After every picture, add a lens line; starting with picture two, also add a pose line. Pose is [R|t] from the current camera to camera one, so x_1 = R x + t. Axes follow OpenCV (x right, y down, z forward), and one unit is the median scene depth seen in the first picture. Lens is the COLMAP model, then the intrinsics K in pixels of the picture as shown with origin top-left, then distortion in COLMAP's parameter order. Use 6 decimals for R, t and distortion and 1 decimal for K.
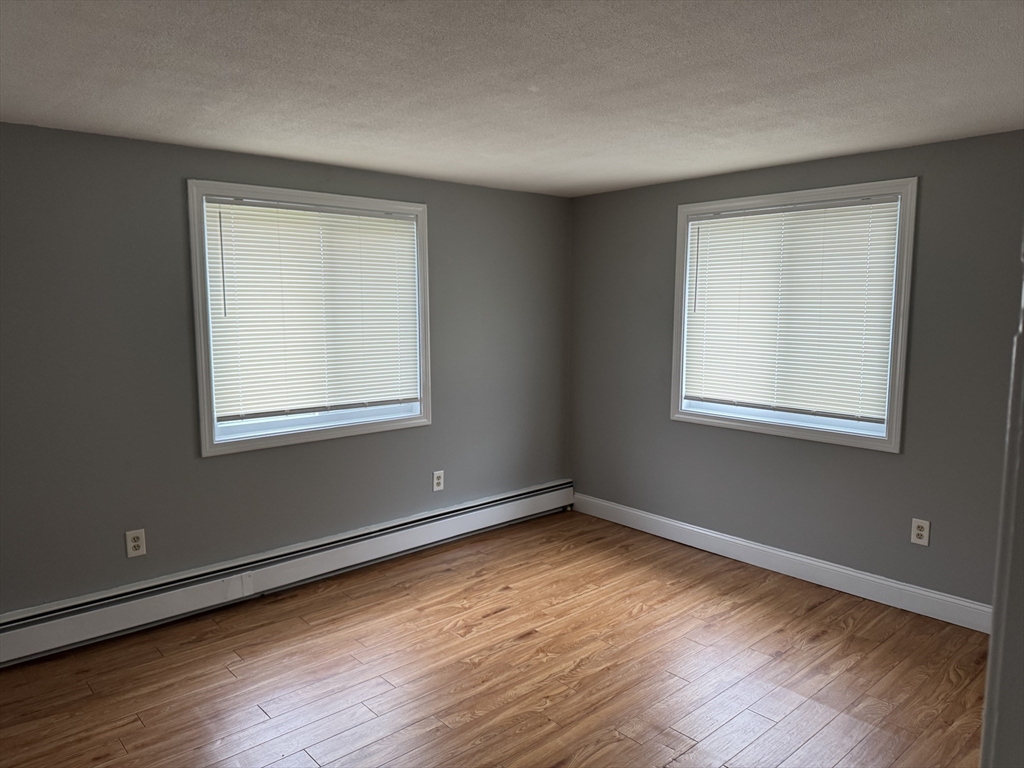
lens RADIAL K [[729.6, 0, 517.6], [0, 729.6, 376.5], [0, 0, 1]] dist [0.066164, -0.071697]
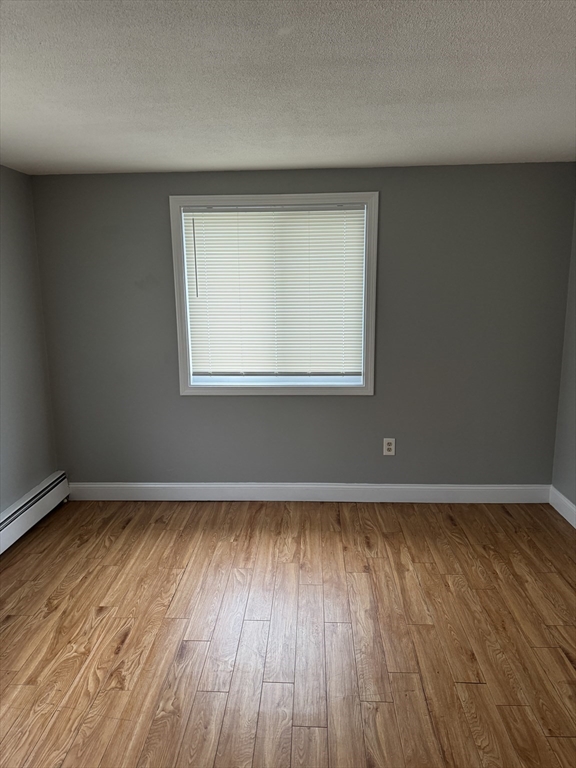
lens RADIAL K [[547.2, 0, 291.9], [0, 547.2, 380.9], [0, 0, 1]] dist [0.066164, -0.071697]
pose [[0.699927, -0.140471, 0.700264, -0.292099], [0.086840, 0.989931, 0.111780, -0.048181], [-0.708915, -0.017427, 0.705078, 0.352803]]
